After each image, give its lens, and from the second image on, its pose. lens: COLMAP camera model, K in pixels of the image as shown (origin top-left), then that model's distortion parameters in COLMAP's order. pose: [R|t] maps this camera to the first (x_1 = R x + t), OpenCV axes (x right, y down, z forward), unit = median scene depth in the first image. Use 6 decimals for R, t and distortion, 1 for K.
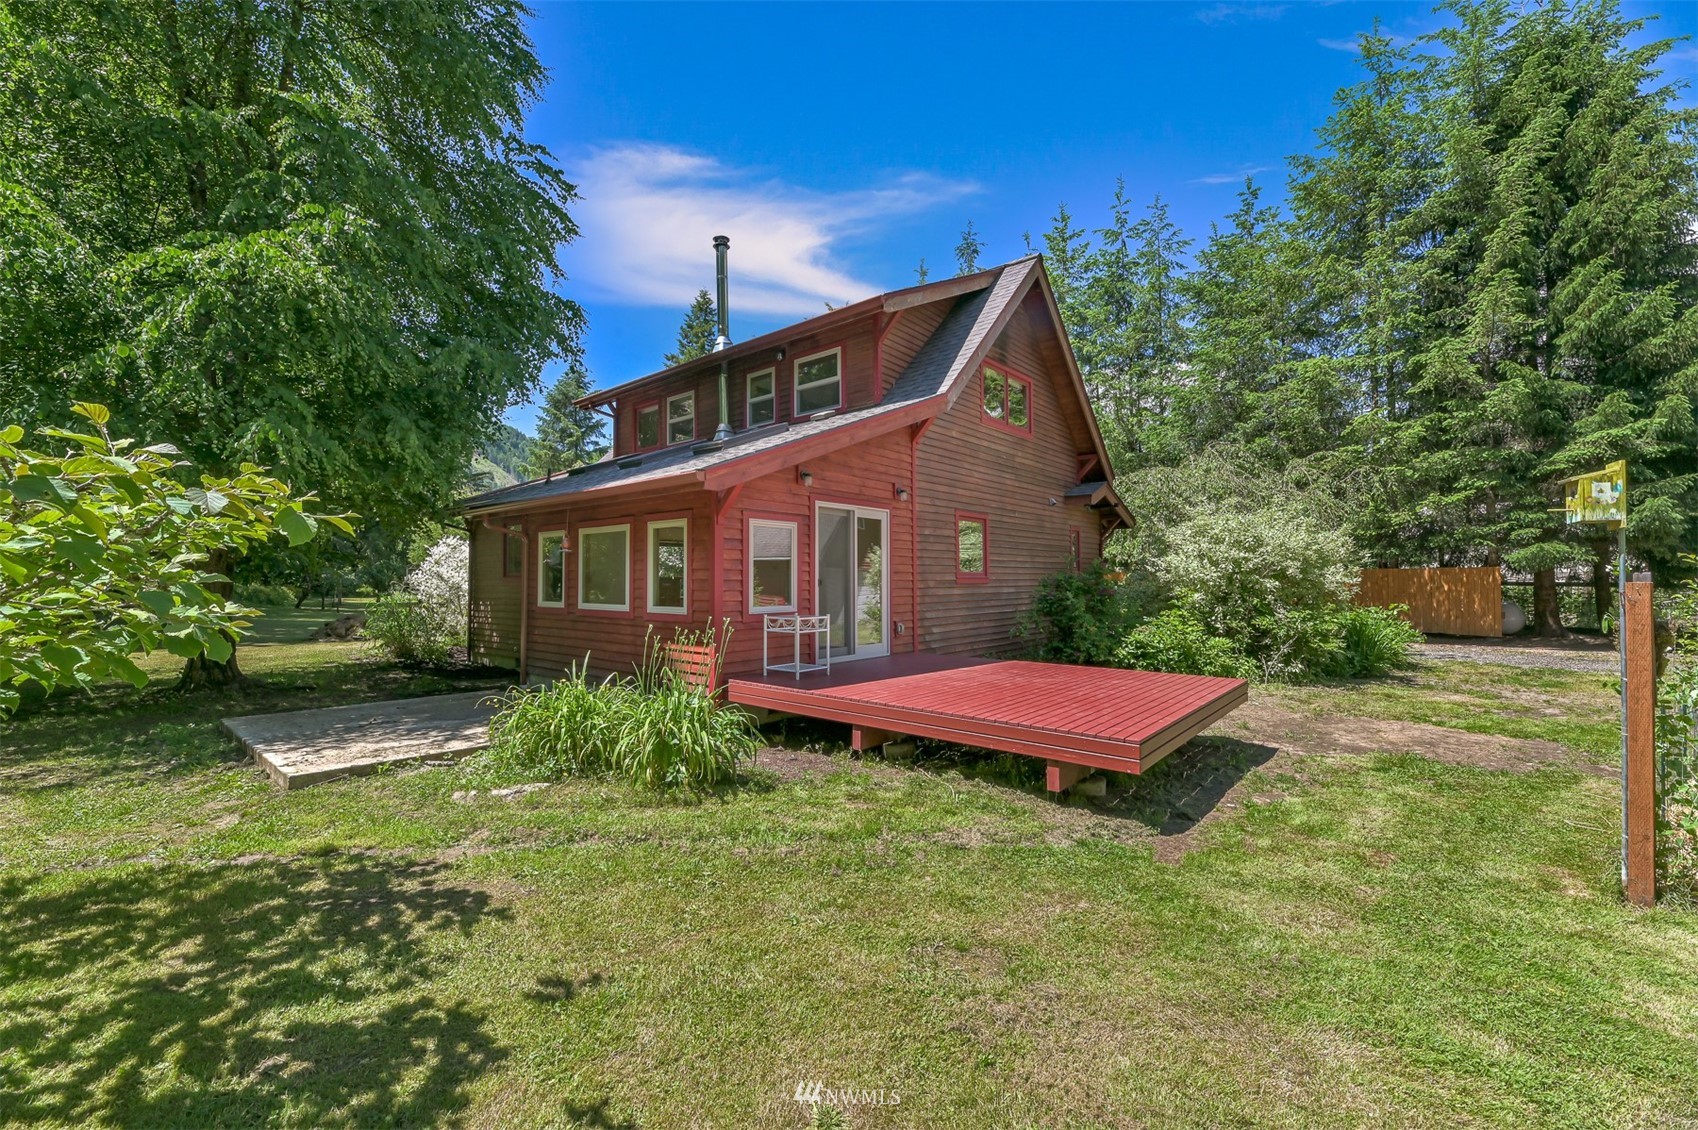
lens RADIAL K [[692.6, 0, 849.0], [0, 692.6, 565.0], [0, 0, 1]] dist [0.001259, -0.003839]
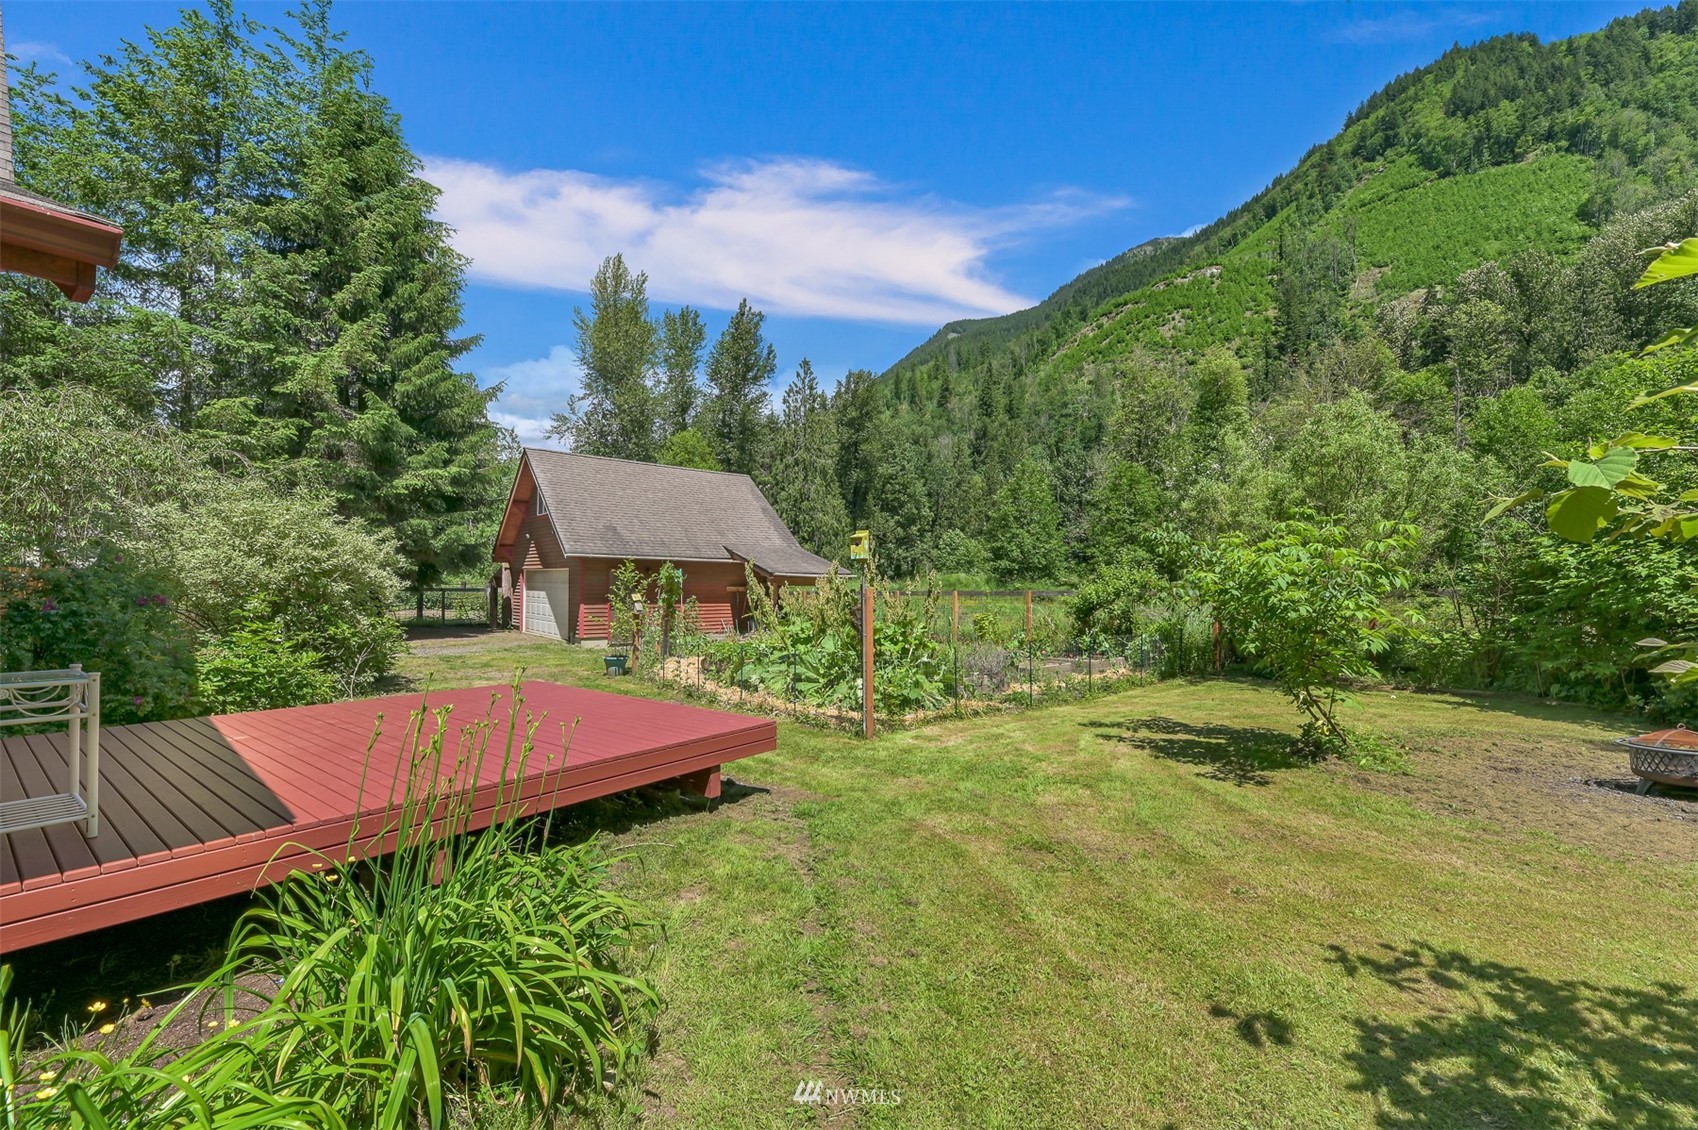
lens RADIAL K [[692.6, 0, 849.0], [0, 692.6, 565.0], [0, 0, 1]] dist [0.001259, -0.003839]
pose [[-0.069808, 0.034612, 0.996960, -0.817858], [-0.028822, 0.998911, -0.036698, 0.029090], [-0.997144, -0.031297, -0.068734, 1.002704]]
